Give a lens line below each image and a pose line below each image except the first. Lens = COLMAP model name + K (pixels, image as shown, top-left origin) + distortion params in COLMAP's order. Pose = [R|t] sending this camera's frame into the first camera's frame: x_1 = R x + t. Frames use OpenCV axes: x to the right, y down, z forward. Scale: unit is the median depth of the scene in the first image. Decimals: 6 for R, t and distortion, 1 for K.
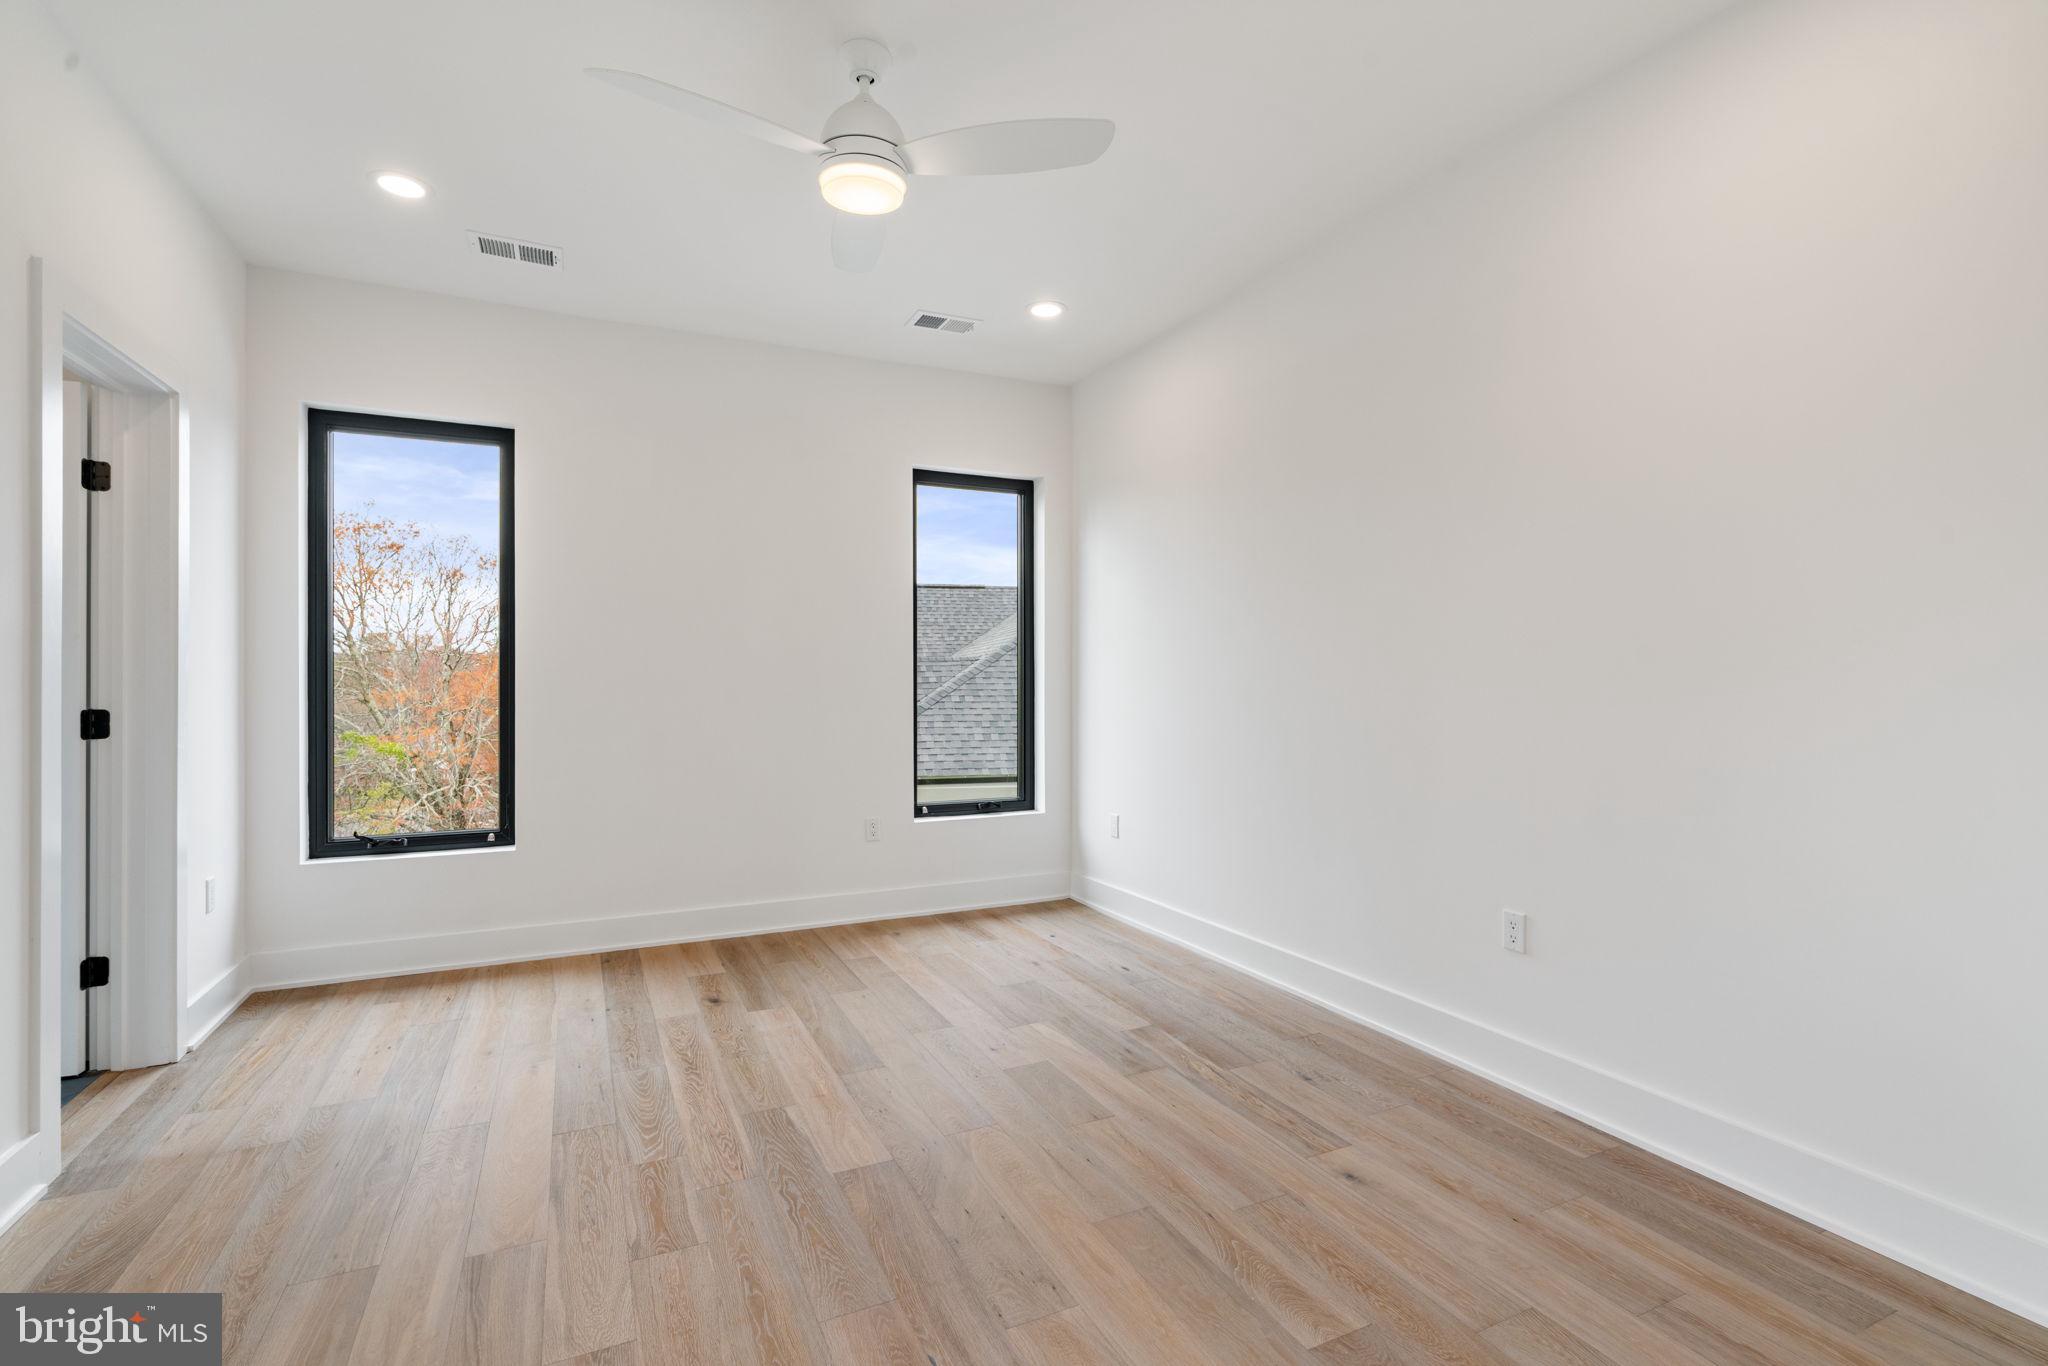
lens RADIAL K [[961.0, 0, 1024.0], [0, 961.0, 683.0], [0, 0, 1]] dist [0.000463, 0.000796]
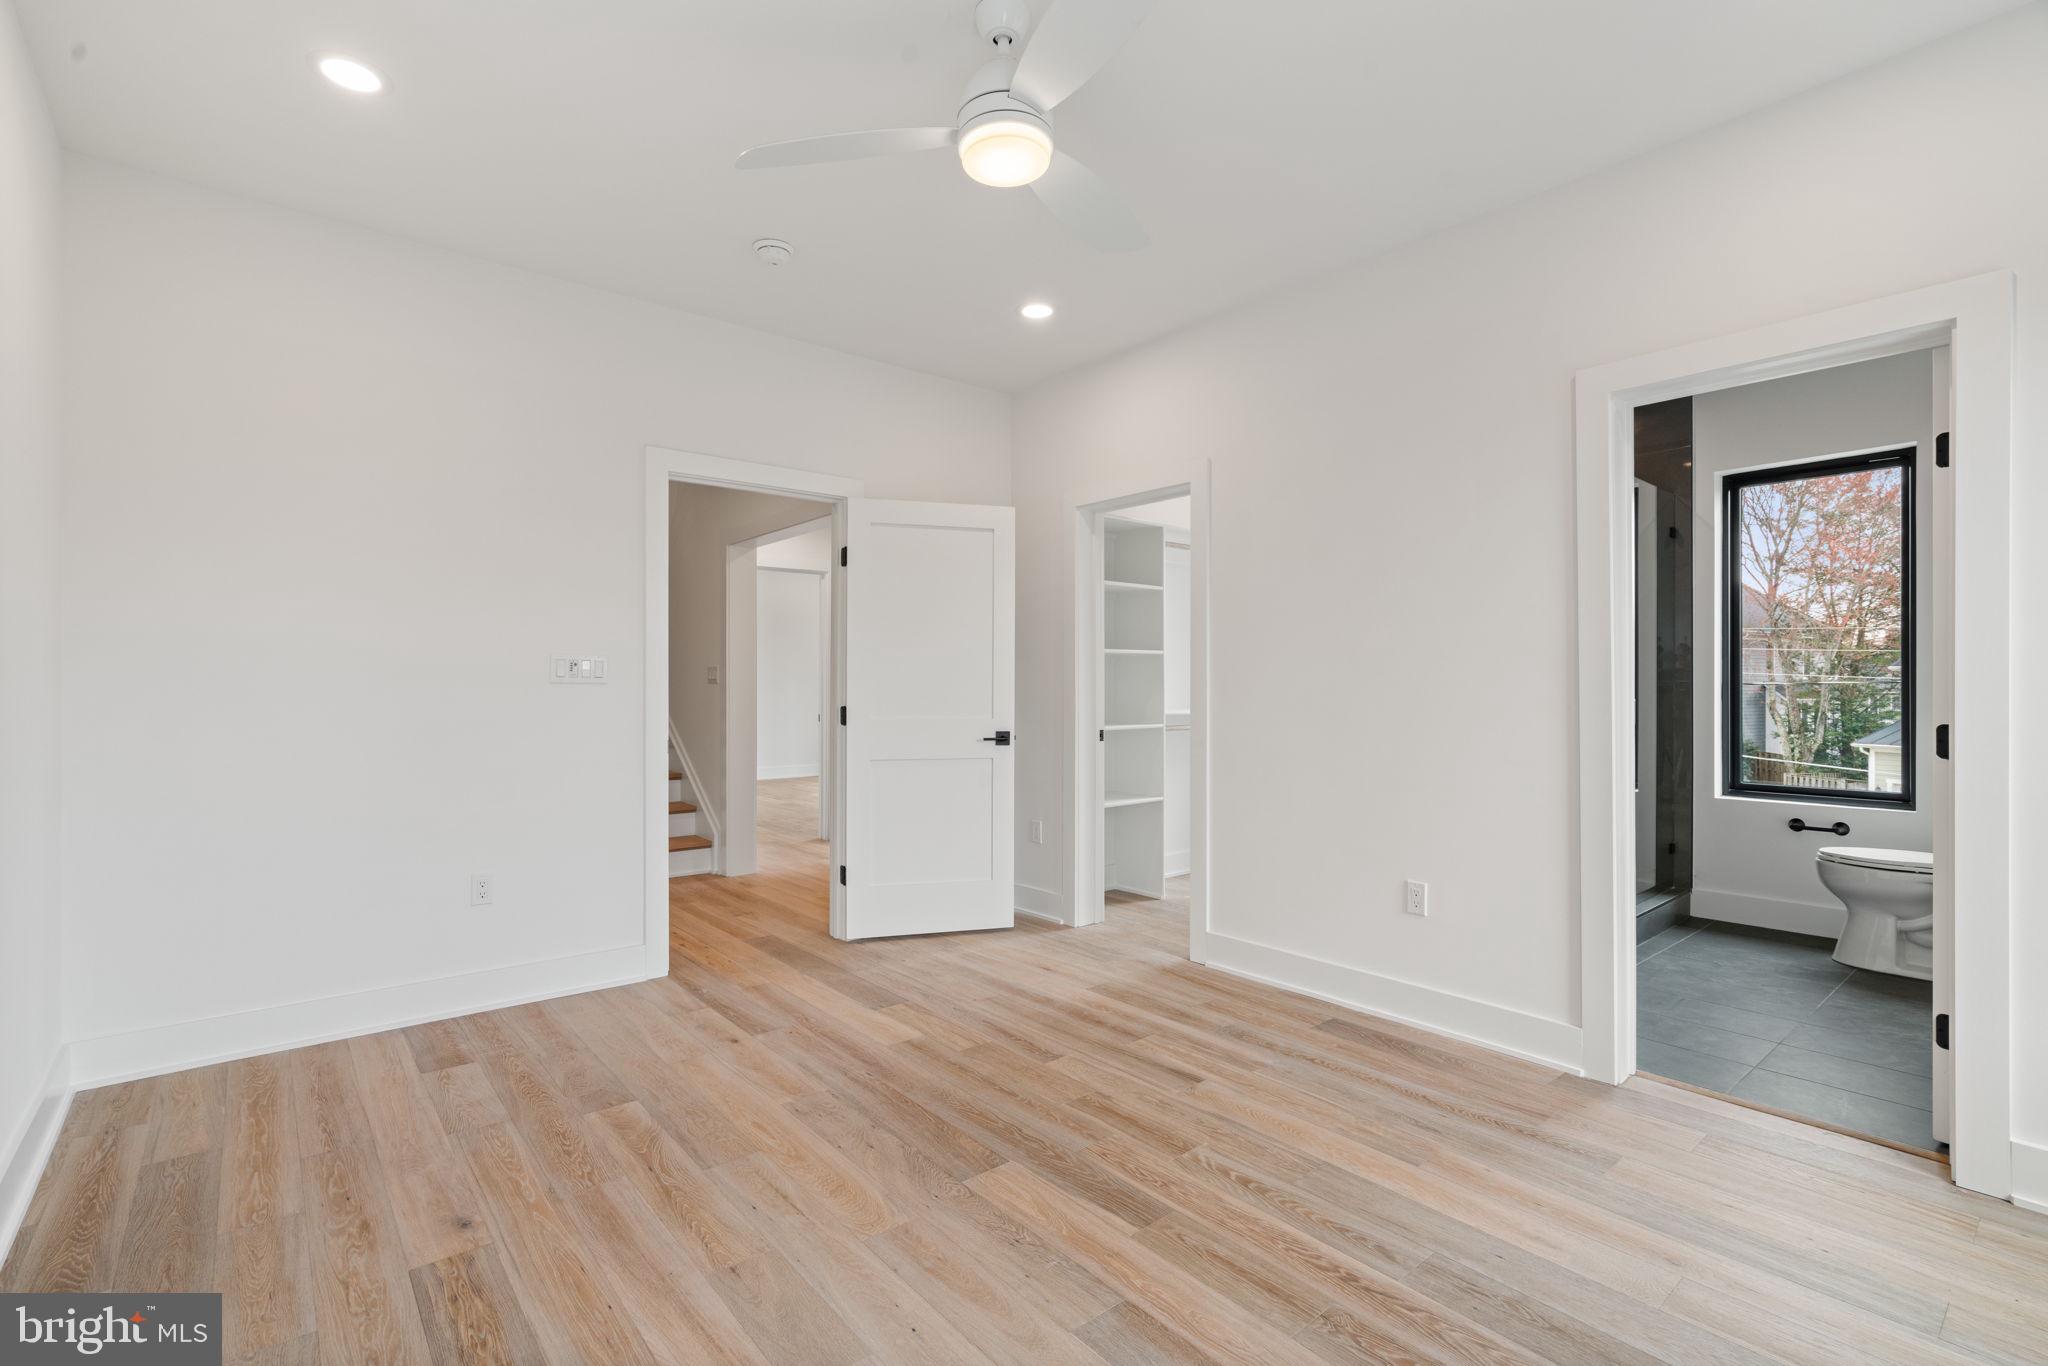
lens RADIAL K [[961.0, 0, 1024.0], [0, 961.0, 683.0], [0, 0, 1]] dist [0.000463, 0.000796]
pose [[-0.970542, 0.000690, -0.240930, 0.039622], [-0.000622, 0.999985, 0.005369, -0.015556], [0.240930, 0.005360, -0.970528, 2.074496]]
